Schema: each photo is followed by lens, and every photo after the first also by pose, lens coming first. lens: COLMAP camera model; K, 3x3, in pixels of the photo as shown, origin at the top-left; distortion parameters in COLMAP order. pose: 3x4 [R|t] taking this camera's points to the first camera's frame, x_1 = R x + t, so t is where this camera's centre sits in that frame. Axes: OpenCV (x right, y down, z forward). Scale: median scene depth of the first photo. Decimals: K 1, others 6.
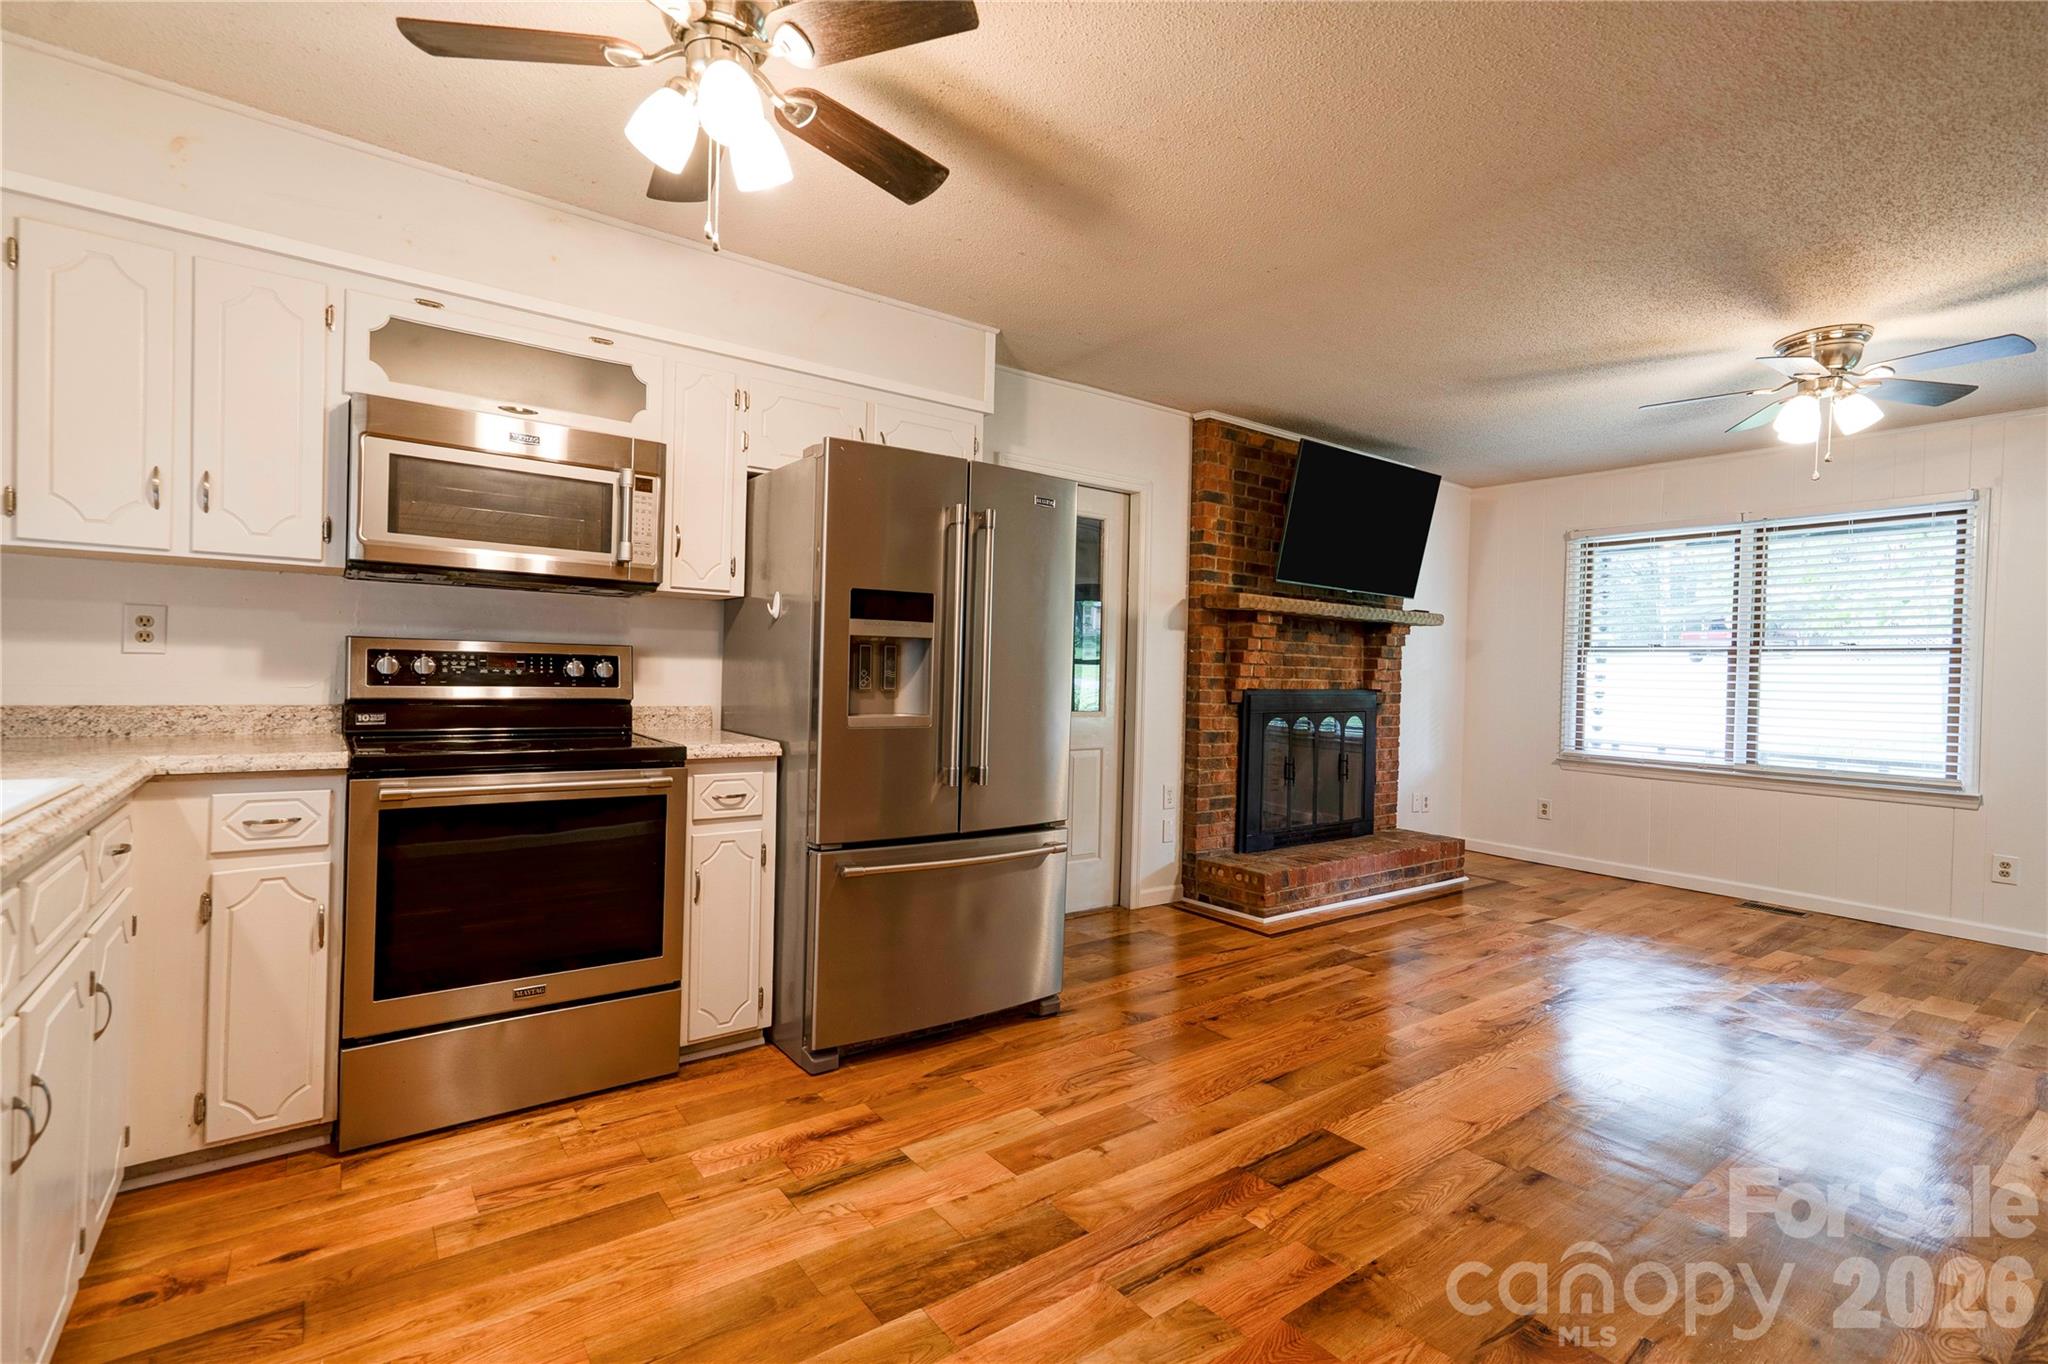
lens RADIAL K [[937.9, 0, 1015.5], [0, 937.9, 676.5], [0, 0, 1]] dist [-0.003076, 0.008896]
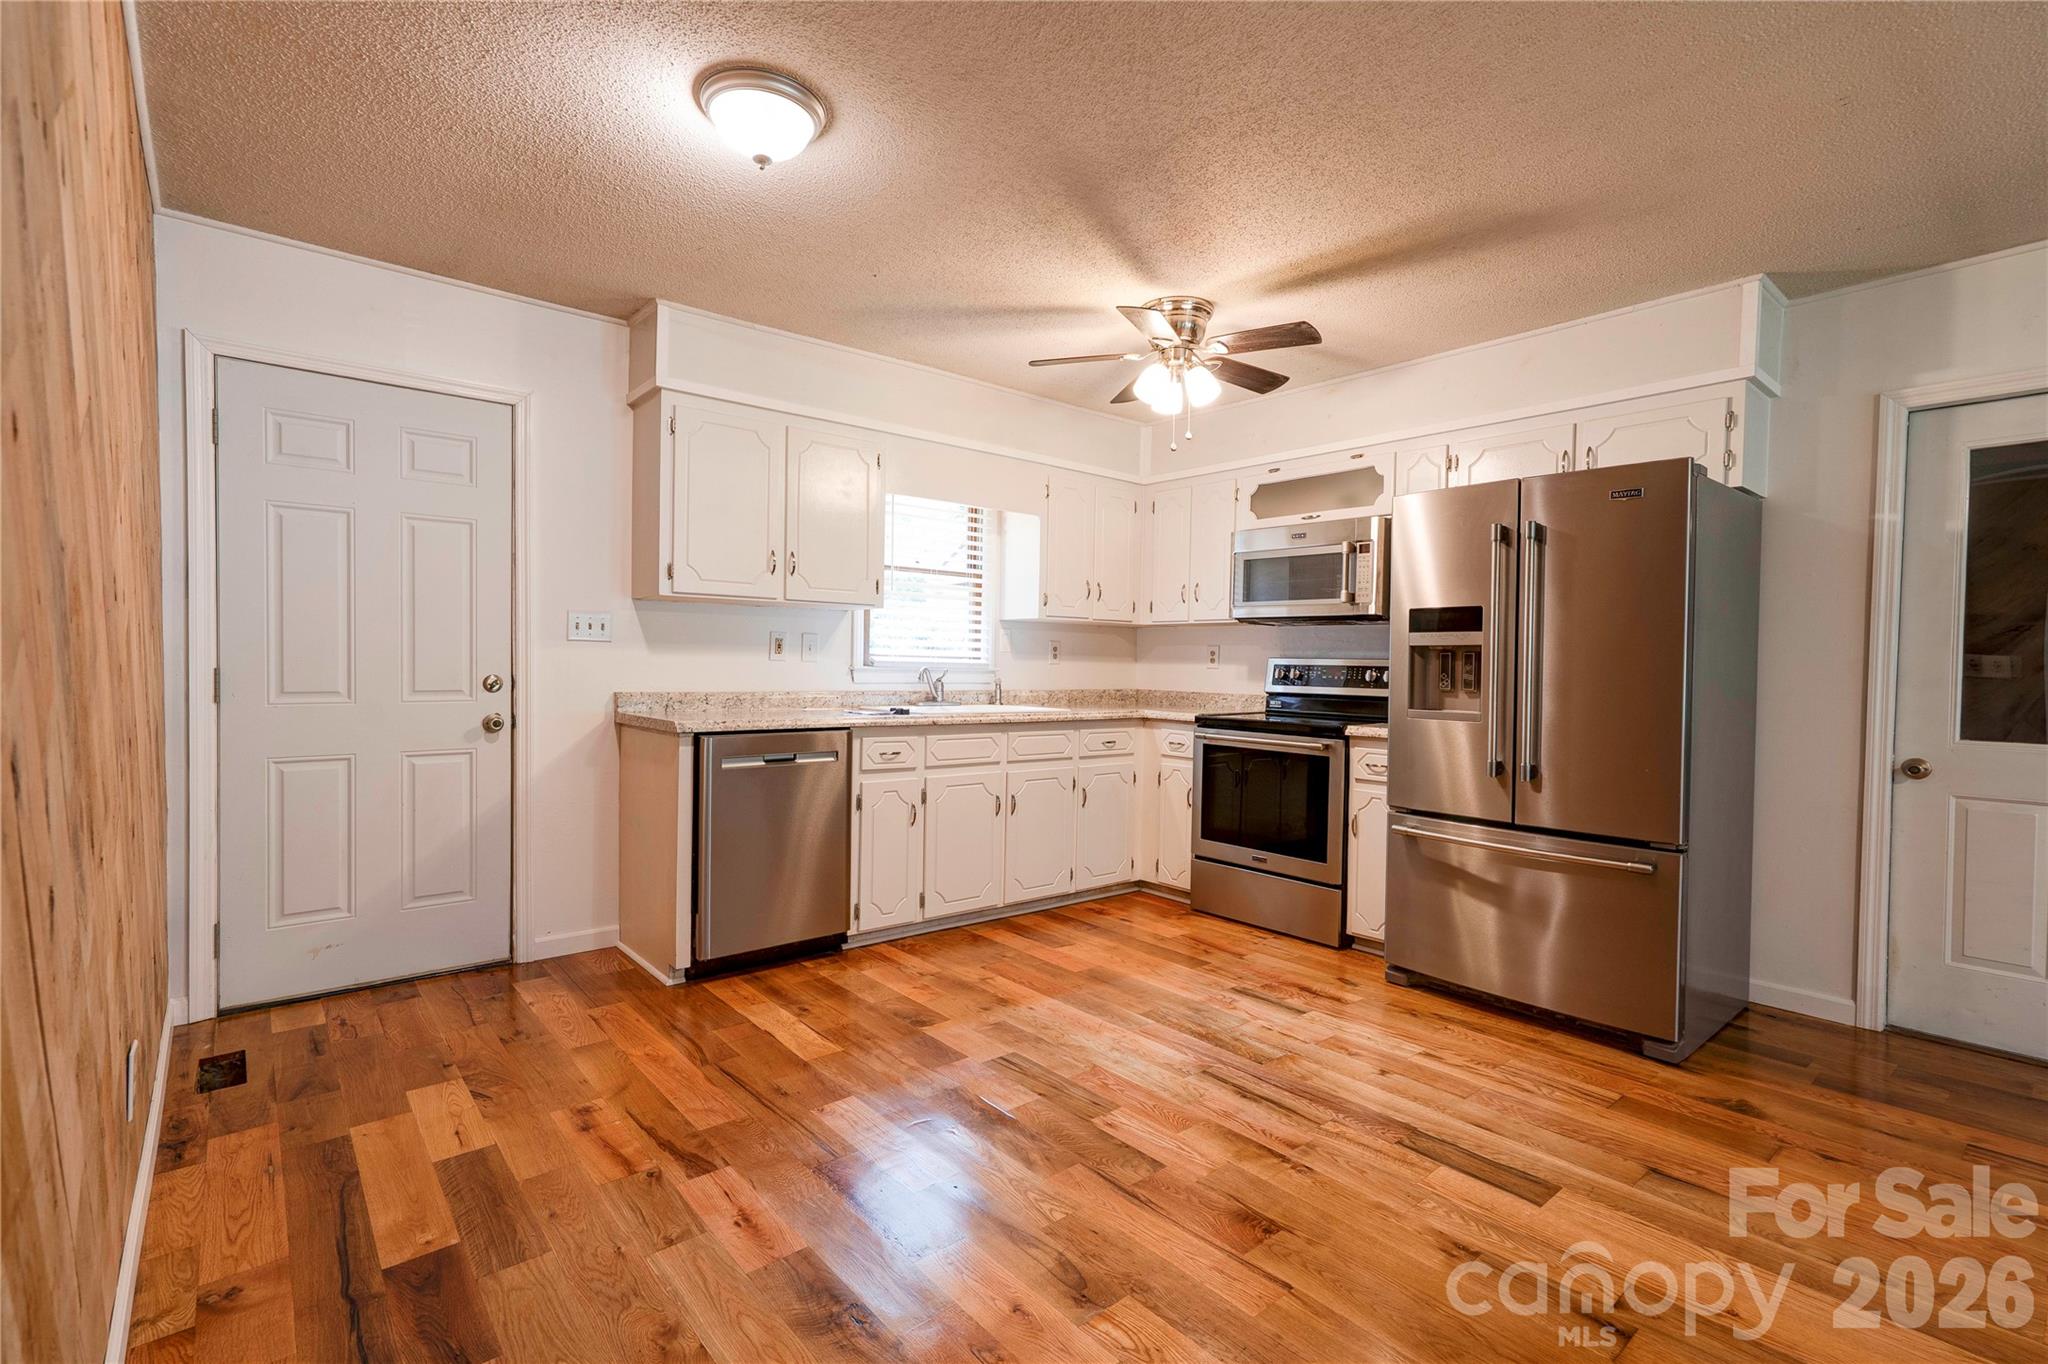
lens RADIAL K [[937.9, 0, 1013.1], [0, 937.9, 682.8], [0, 0, 1]] dist [-0.003076, 0.008896]
pose [[0.058579, -0.003391, -0.998277, 0.686670], [-0.025649, 0.999659, -0.004901, 0.017164], [0.997953, 0.025891, 0.058472, 0.249273]]
